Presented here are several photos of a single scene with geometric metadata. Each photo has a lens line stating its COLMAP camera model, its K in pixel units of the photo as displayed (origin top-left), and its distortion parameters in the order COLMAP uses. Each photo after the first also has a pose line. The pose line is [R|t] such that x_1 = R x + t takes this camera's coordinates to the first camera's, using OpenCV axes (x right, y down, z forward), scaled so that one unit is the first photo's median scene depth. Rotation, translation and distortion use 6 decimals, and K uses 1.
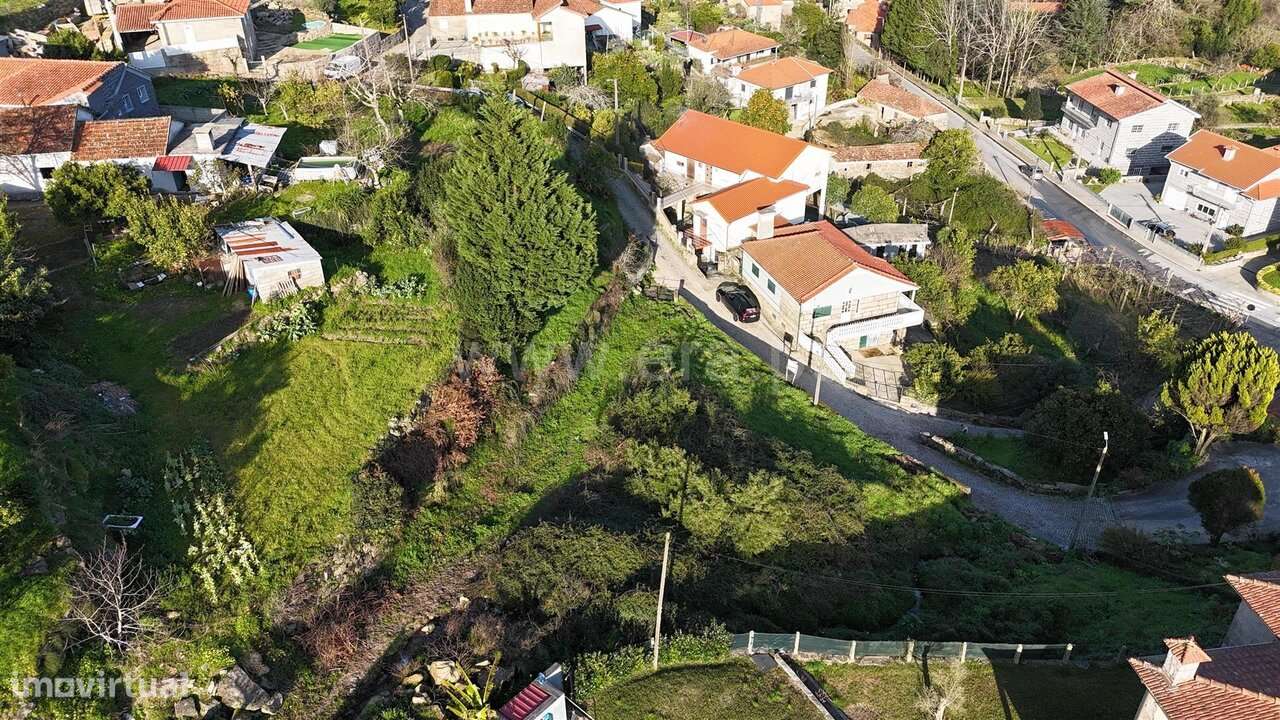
lens RADIAL K [[941.5, 0, 643.3], [0, 941.5, 359.1], [0, 0, 1]] dist [0.076853, -0.066722]
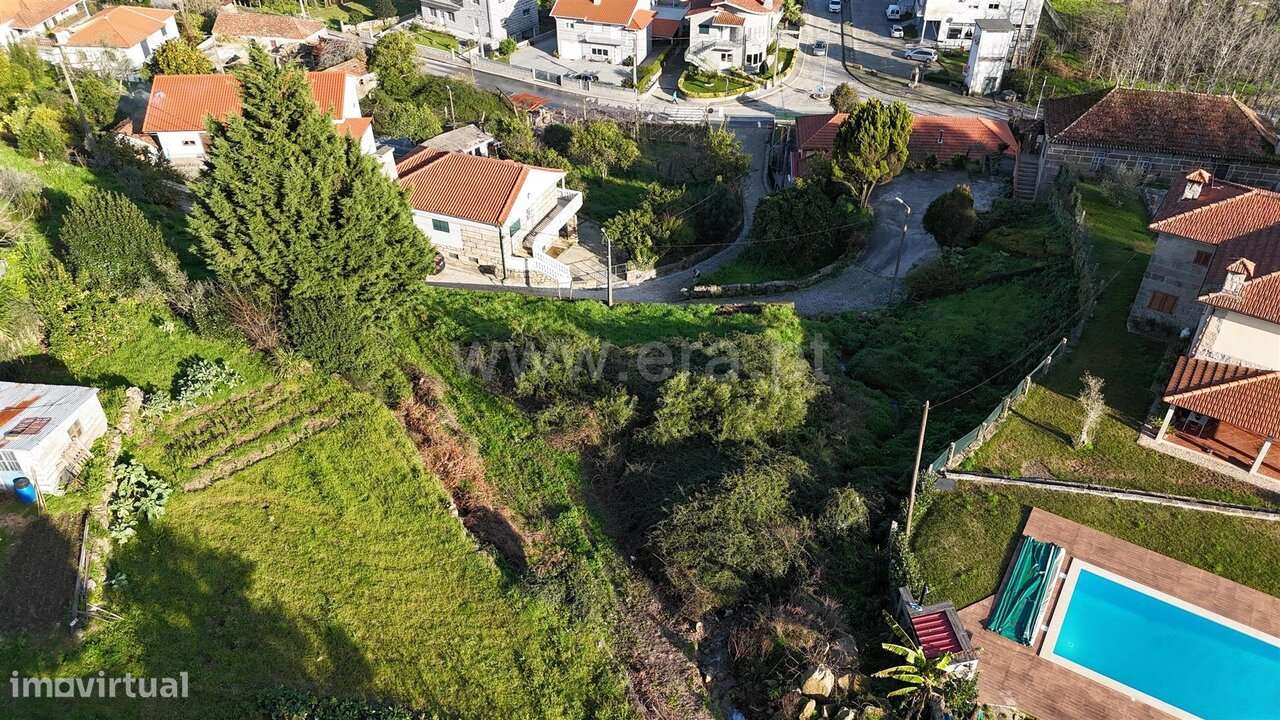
lens RADIAL K [[941.5, 0, 643.3], [0, 941.5, 359.1], [0, 0, 1]] dist [0.076853, -0.066722]
pose [[0.664176, -0.447677, 0.598711, -0.375691], [0.404640, 0.888692, 0.215622, -0.091784], [-0.628599, 0.099051, 0.771396, 0.229832]]
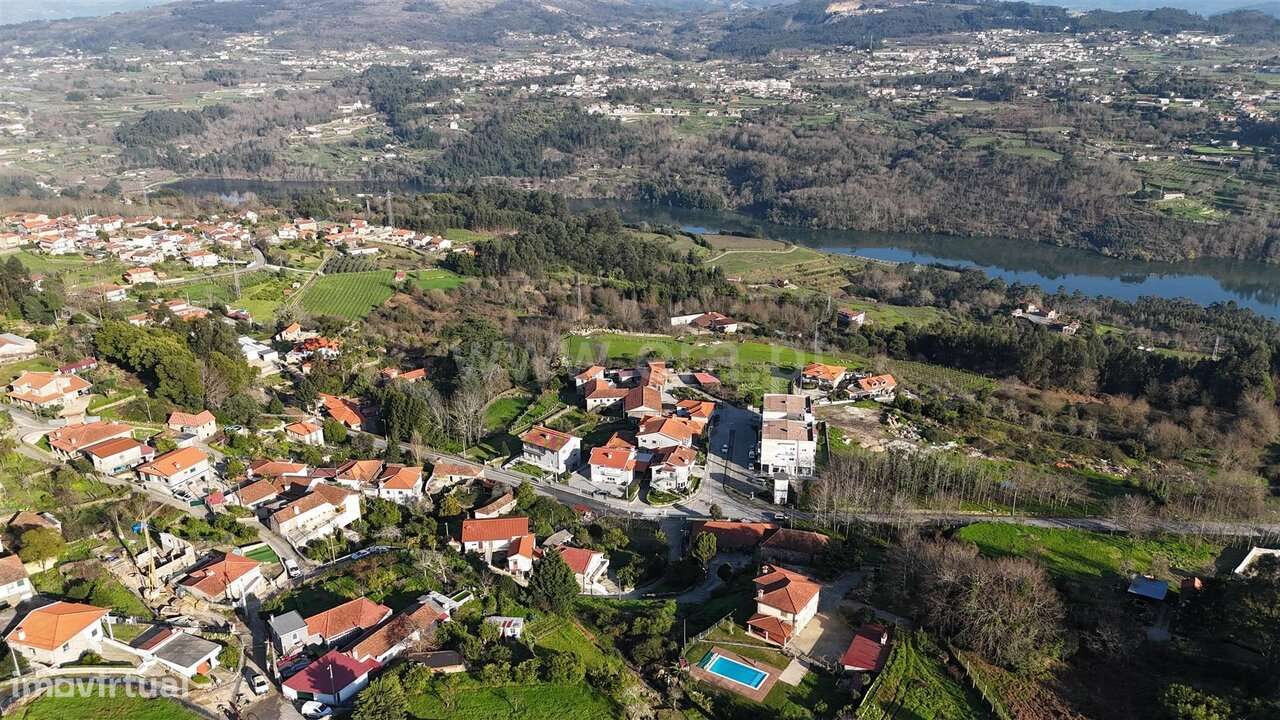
lens RADIAL K [[929.7, 0, 639.0], [0, 929.7, 347.4], [0, 0, 1]] dist [0.070333, -0.065174]
pose [[0.660001, -0.235258, 0.713479, -1.695419], [0.408354, 0.909497, -0.077854, -0.424680], [-0.630592, 0.342736, 0.696338, -1.407371]]
